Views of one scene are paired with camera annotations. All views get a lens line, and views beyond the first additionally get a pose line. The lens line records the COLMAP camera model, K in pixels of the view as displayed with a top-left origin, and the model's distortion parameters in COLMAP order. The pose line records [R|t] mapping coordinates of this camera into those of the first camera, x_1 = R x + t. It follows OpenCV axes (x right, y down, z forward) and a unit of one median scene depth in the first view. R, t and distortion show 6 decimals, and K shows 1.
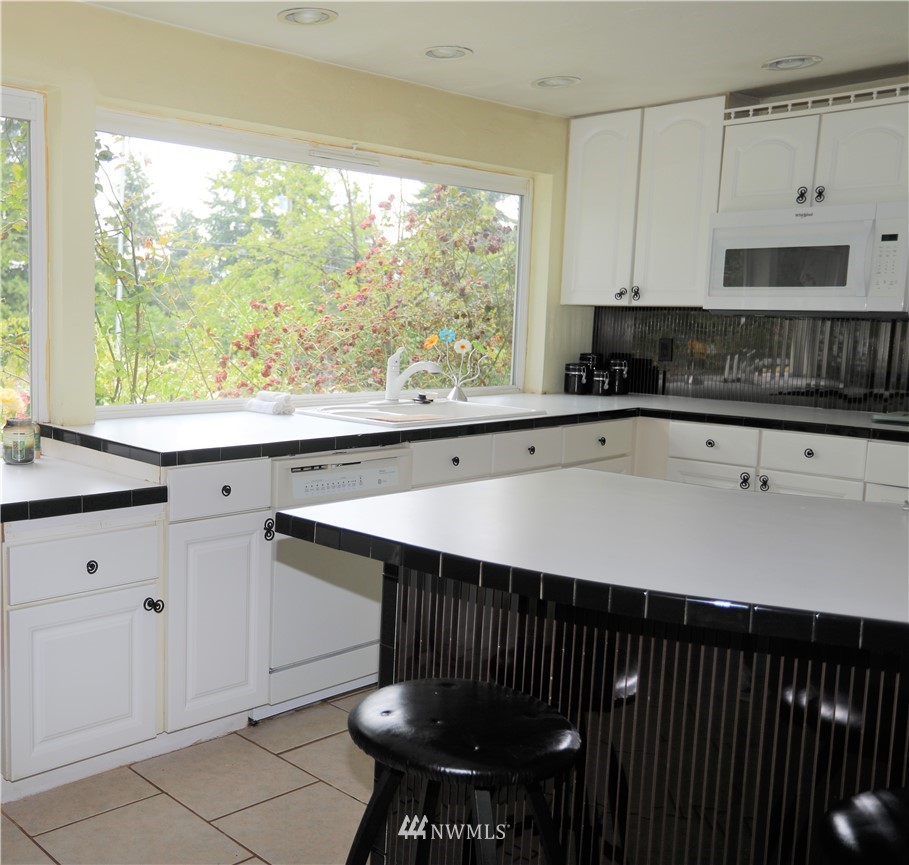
lens RADIAL K [[1009.8, 0, 453.4], [0, 1009.8, 450.0], [0, 0, 1]] dist [0.009436, 0.009775]
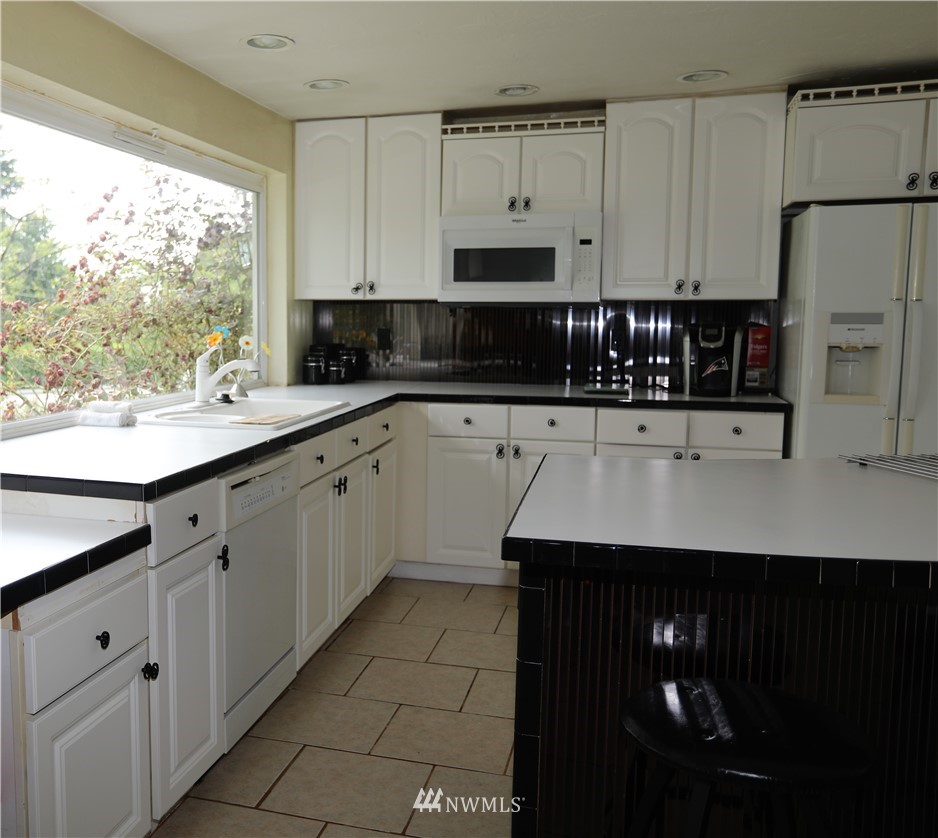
lens RADIAL K [[892.1, 0, 469.0], [0, 892.1, 419.0], [0, 0, 1]] dist [-0.002249, 0.006372]
pose [[0.872047, -0.075830, 0.483513, -0.217100], [0.079013, 0.996778, 0.013820, -0.021707], [-0.483003, 0.026152, 0.875228, 0.125601]]
